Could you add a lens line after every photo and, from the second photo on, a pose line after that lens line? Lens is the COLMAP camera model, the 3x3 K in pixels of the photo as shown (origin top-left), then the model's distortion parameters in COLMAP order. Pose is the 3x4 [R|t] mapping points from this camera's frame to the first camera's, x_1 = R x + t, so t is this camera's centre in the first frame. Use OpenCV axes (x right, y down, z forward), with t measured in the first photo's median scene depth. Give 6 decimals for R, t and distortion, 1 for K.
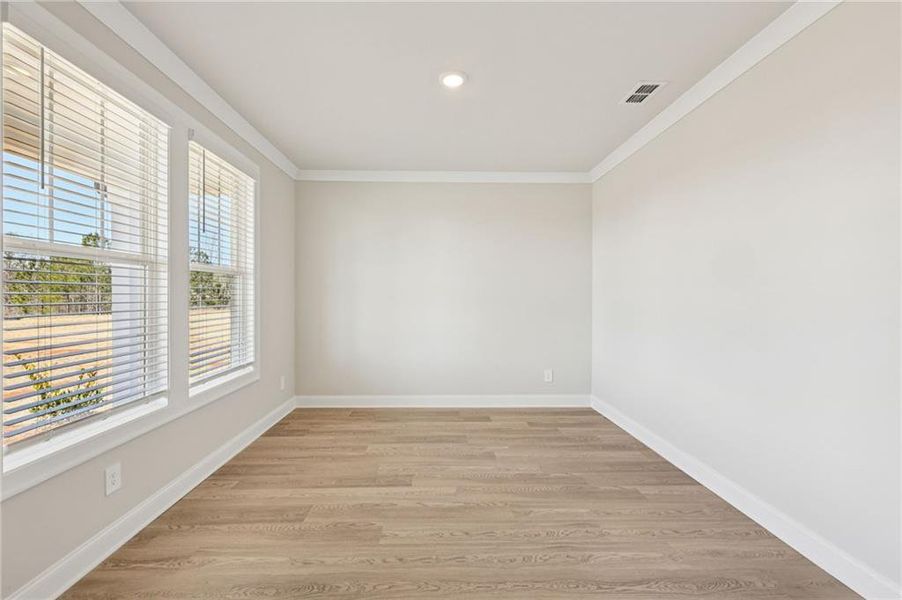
lens RADIAL K [[366.6, 0, 448.8], [0, 366.6, 299.9], [0, 0, 1]] dist [0.001088, 0.000027]
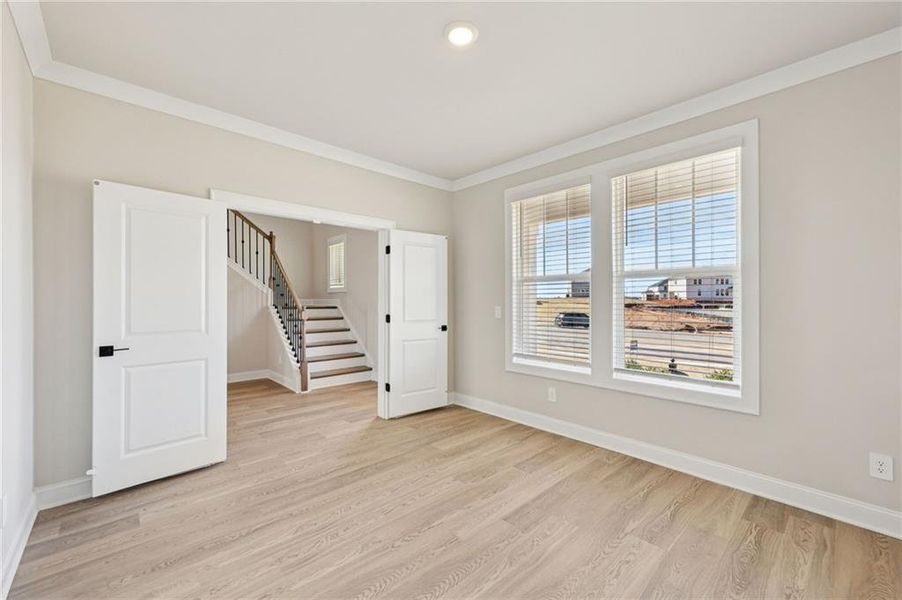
lens RADIAL K [[366.6, 0, 448.8], [0, 366.6, 299.9], [0, 0, 1]] dist [0.001088, 0.000027]
pose [[-0.762274, -0.001266, -0.647253, 0.601099], [-0.007035, 0.999955, 0.006329, -0.014058], [0.647216, 0.009378, -0.762249, 1.712548]]
